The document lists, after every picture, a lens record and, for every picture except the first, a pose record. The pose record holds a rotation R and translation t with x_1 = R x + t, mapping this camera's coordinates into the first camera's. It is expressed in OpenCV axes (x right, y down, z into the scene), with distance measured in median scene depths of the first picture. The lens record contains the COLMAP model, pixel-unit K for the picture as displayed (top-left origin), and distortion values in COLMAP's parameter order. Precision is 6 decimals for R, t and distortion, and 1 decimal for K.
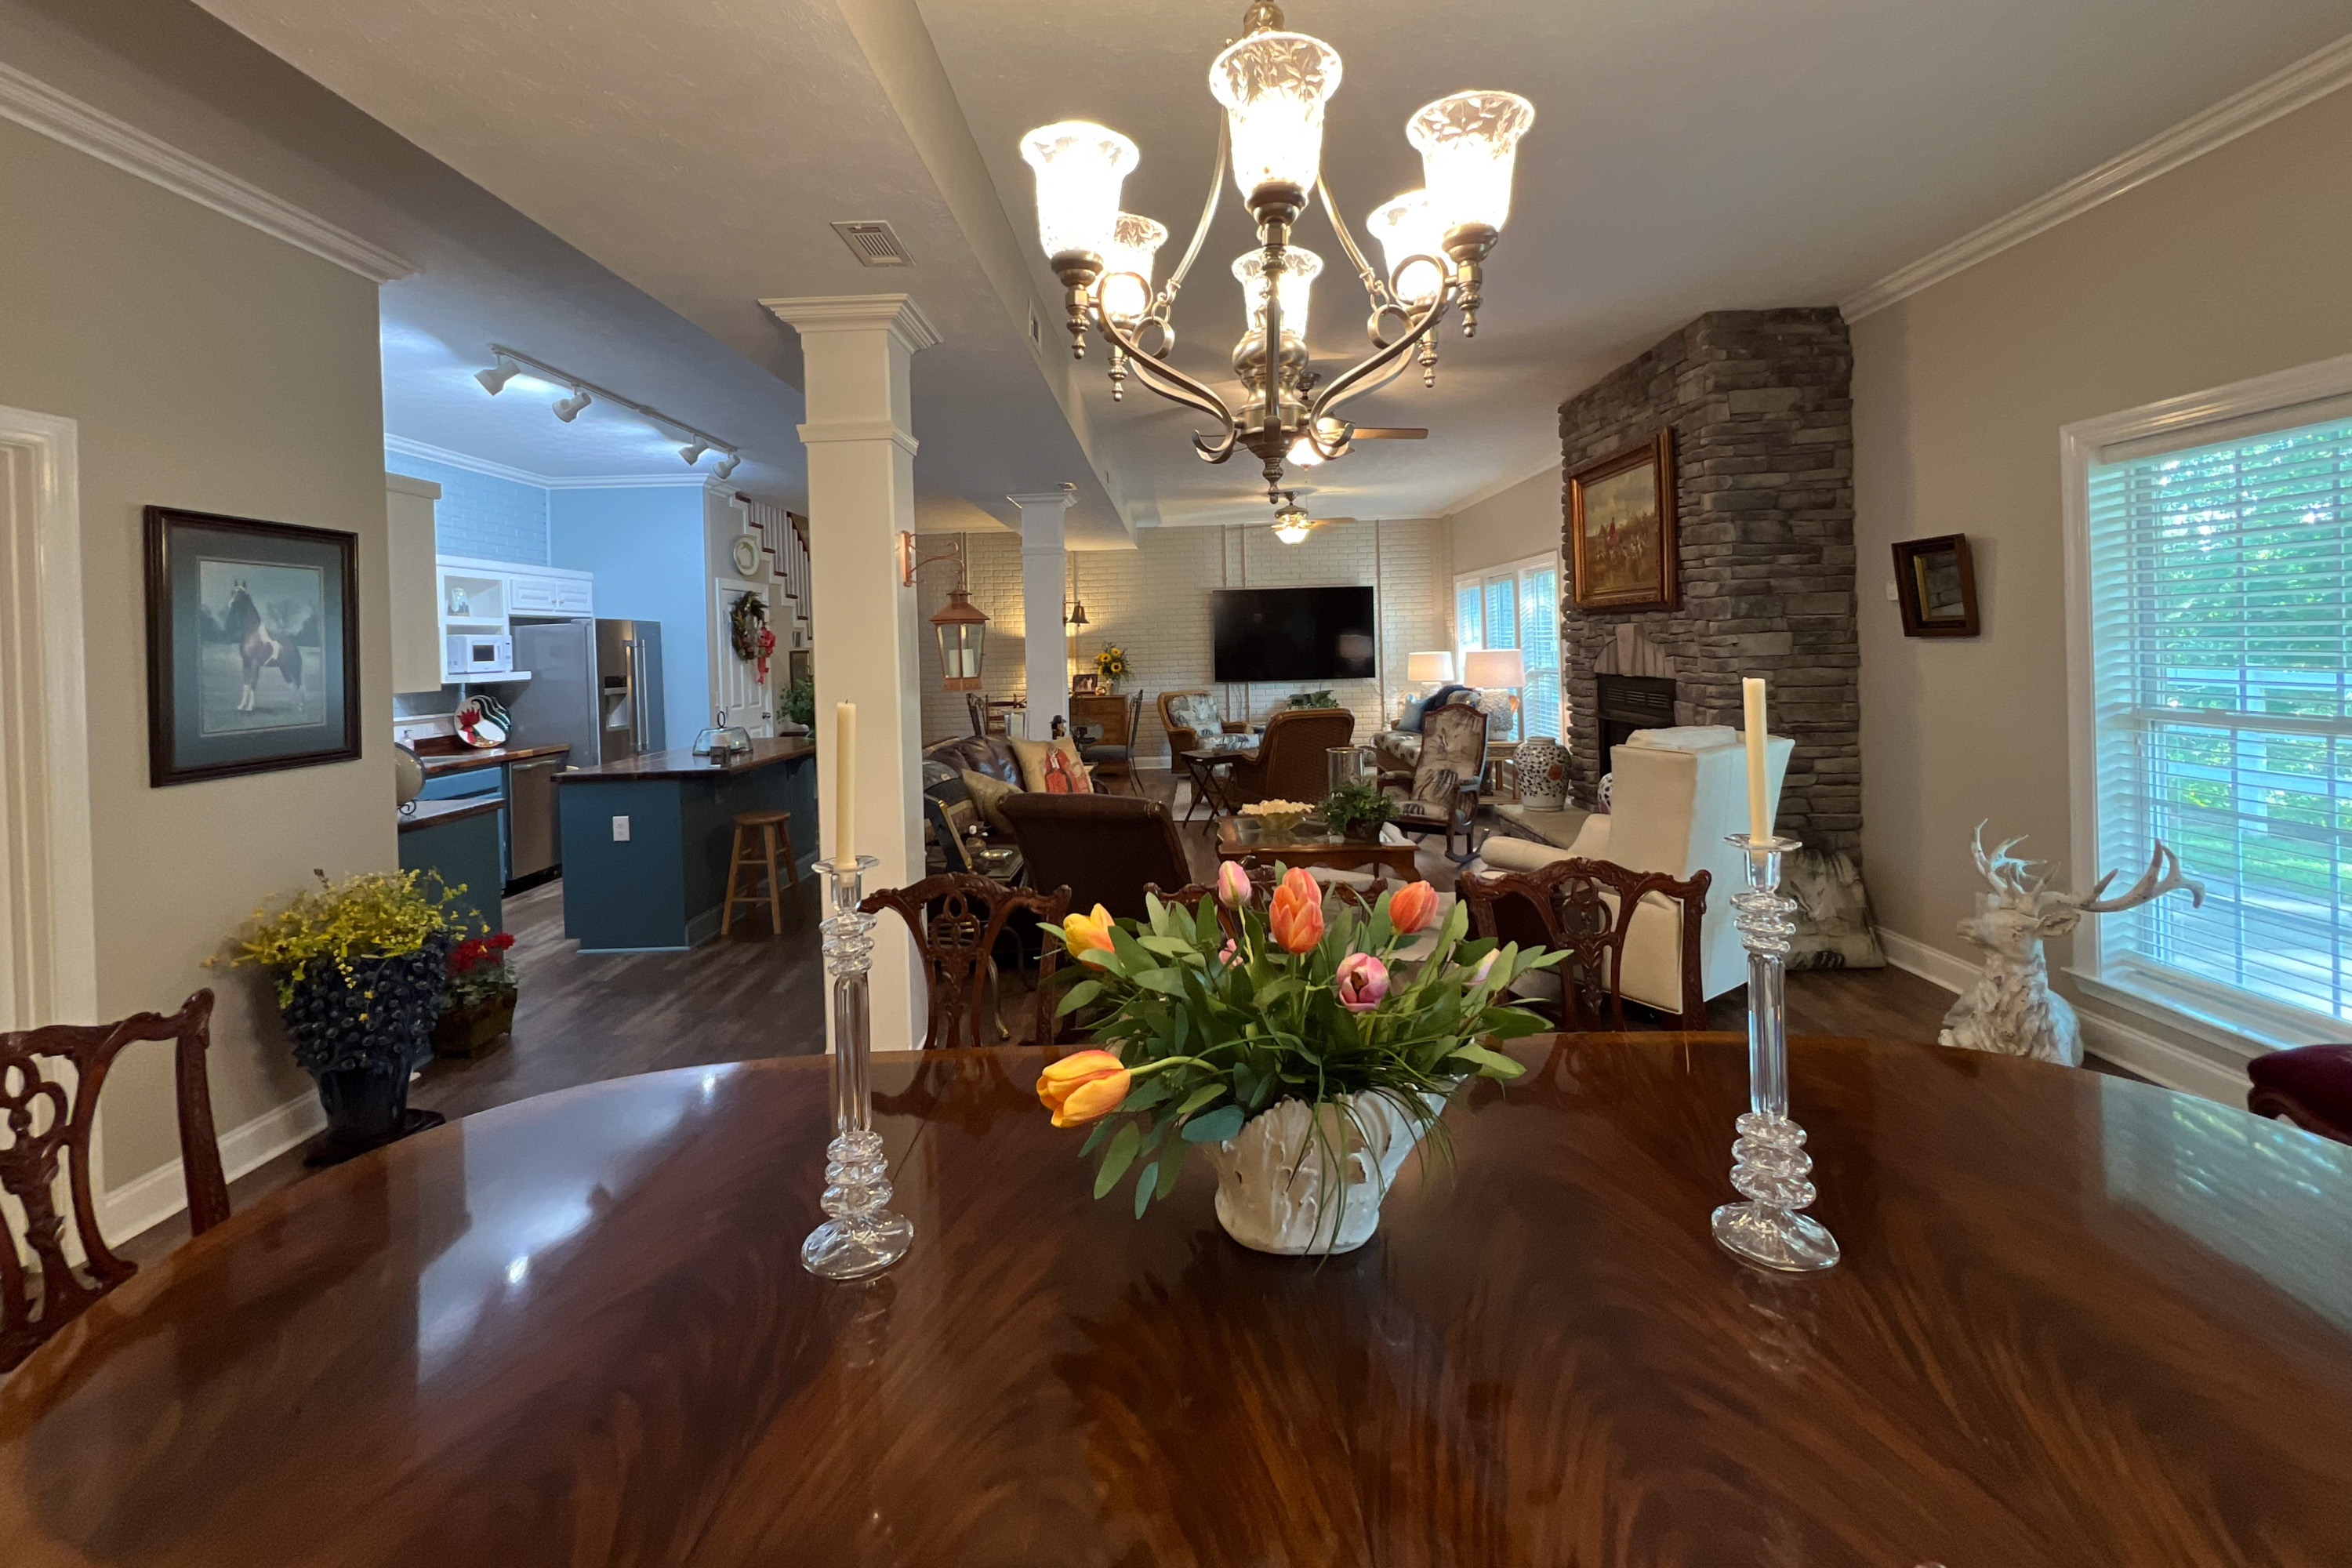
lens RADIAL K [[1001.7, 0, 1171.1], [0, 1001.7, 652.3], [0, 0, 1]] dist [-0.002349, 0.000672]
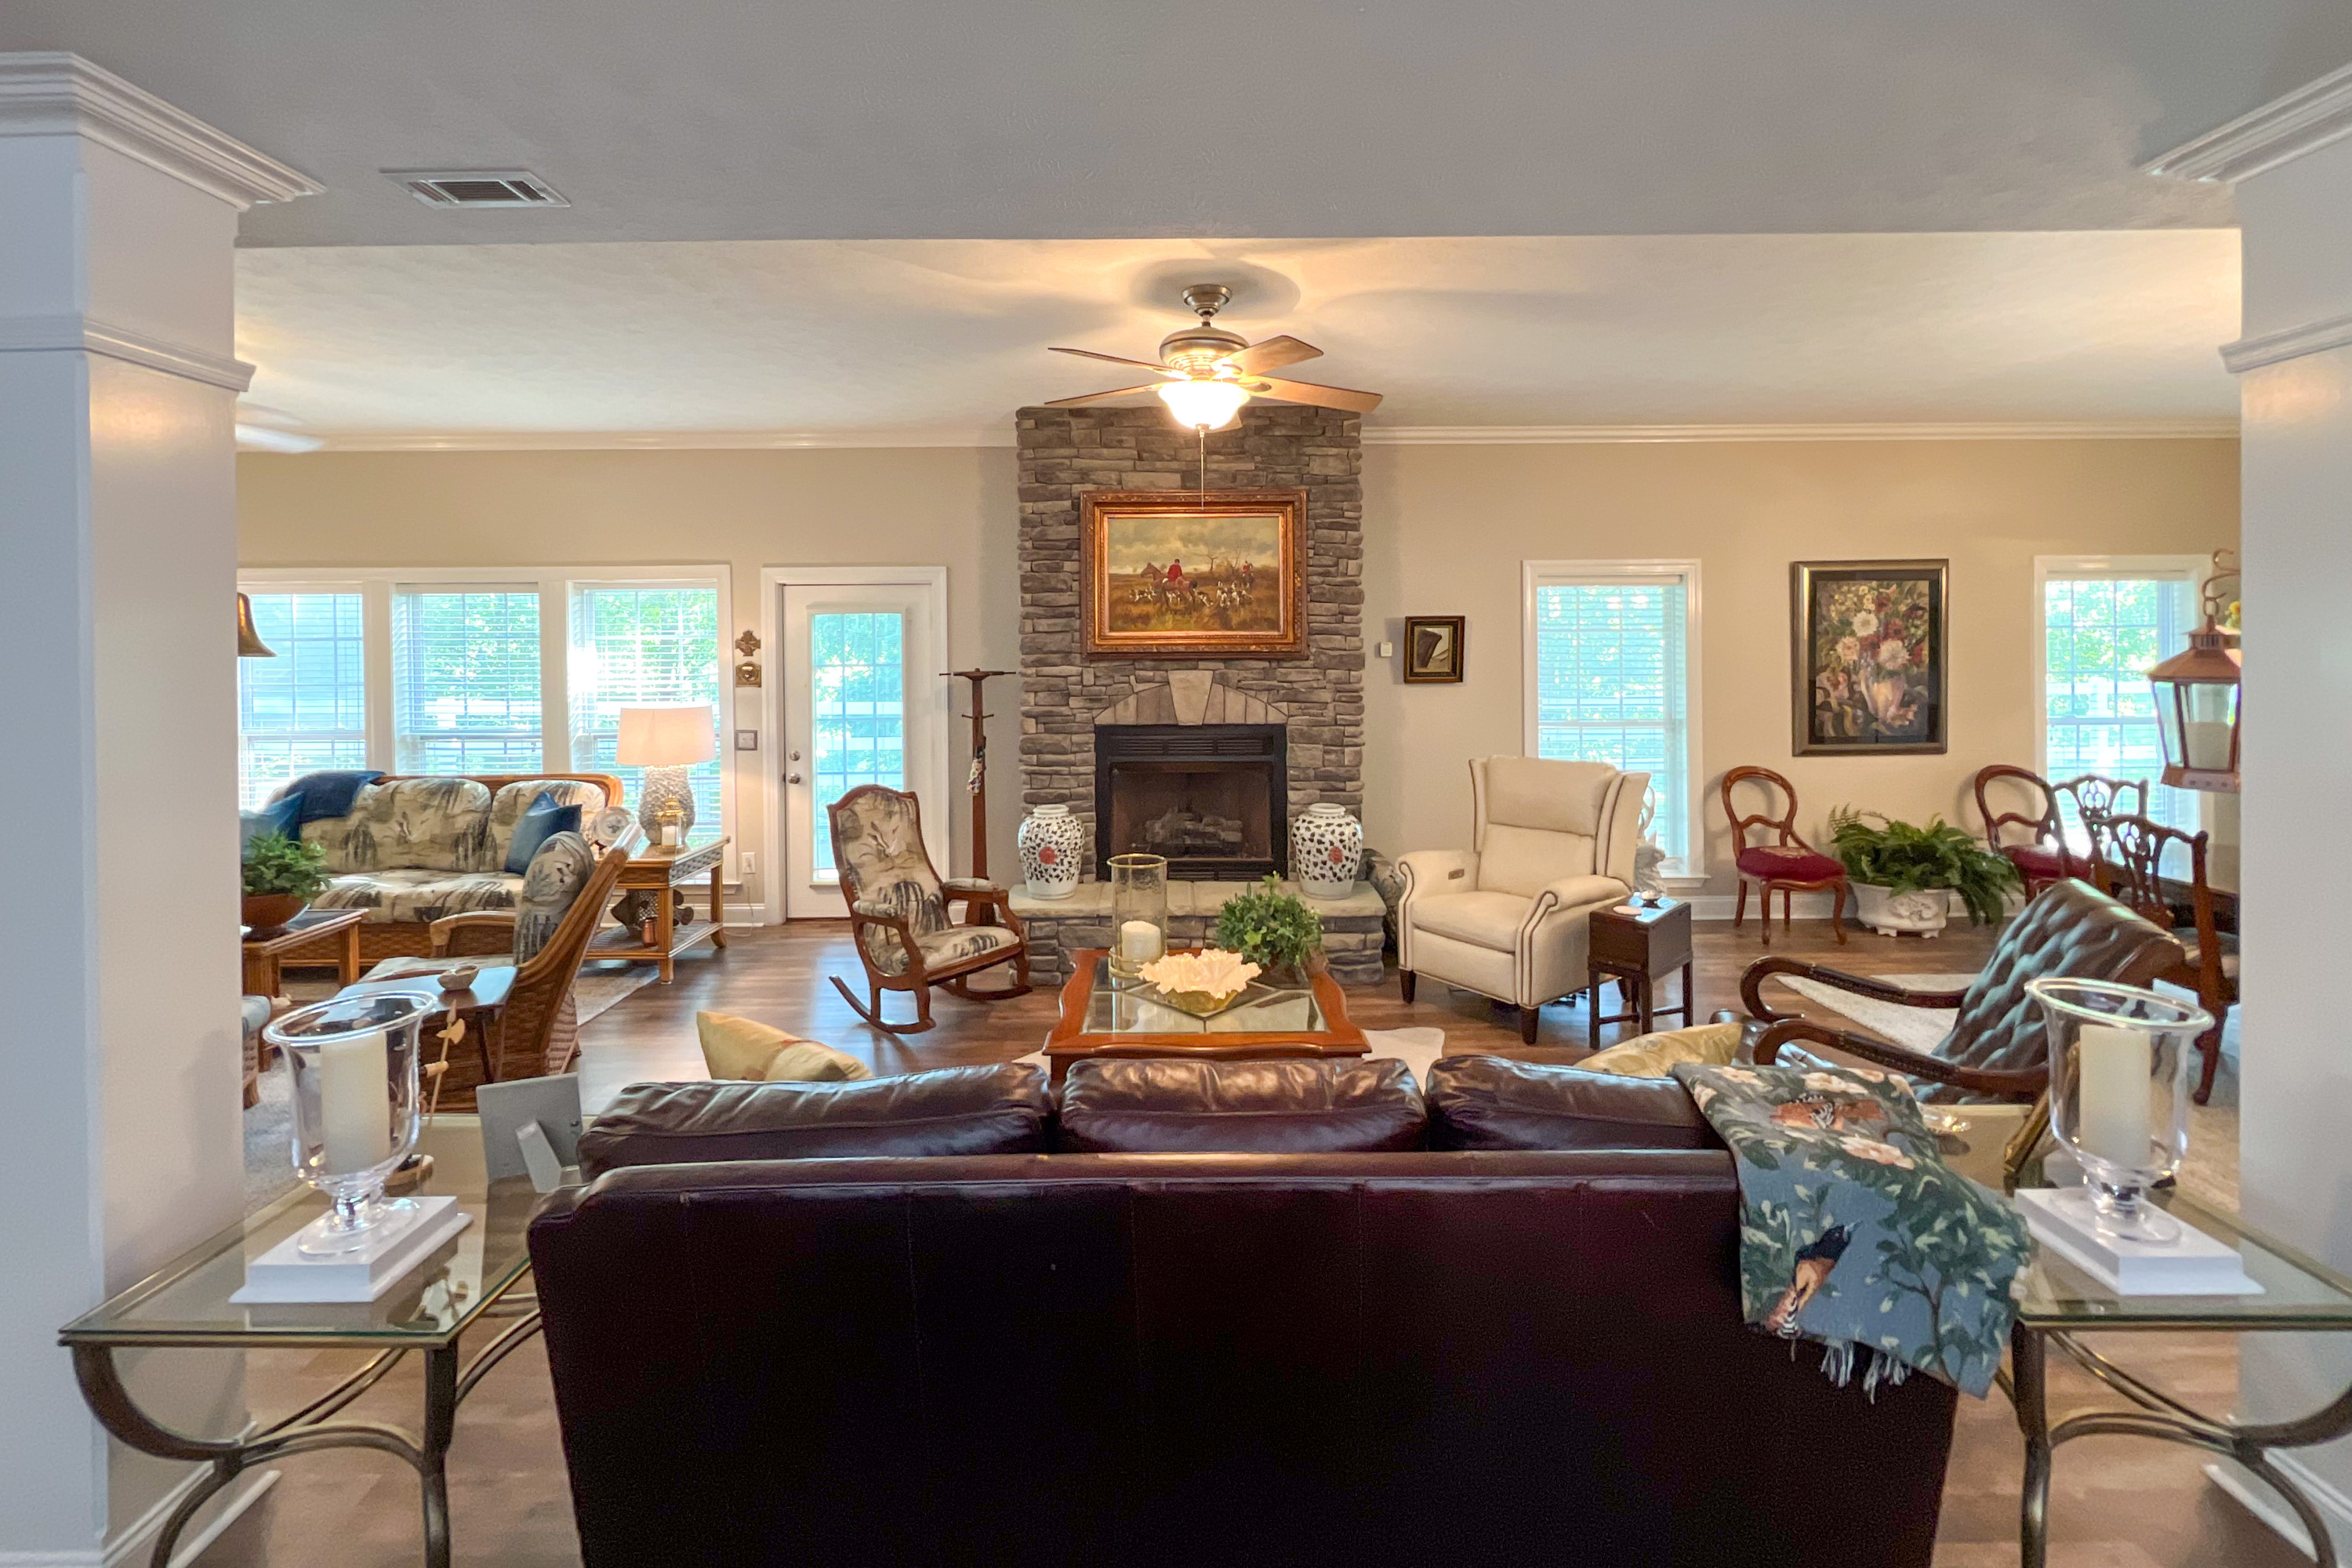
lens RADIAL K [[1001.7, 0, 1171.1], [0, 1001.7, 652.3], [0, 0, 1]] dist [-0.002349, 0.000672]
pose [[-0.015552, 0.018218, 0.999713, -0.585583], [0.015724, 0.999715, -0.017974, -0.033334], [-0.999755, 0.015440, -0.015834, 1.173393]]
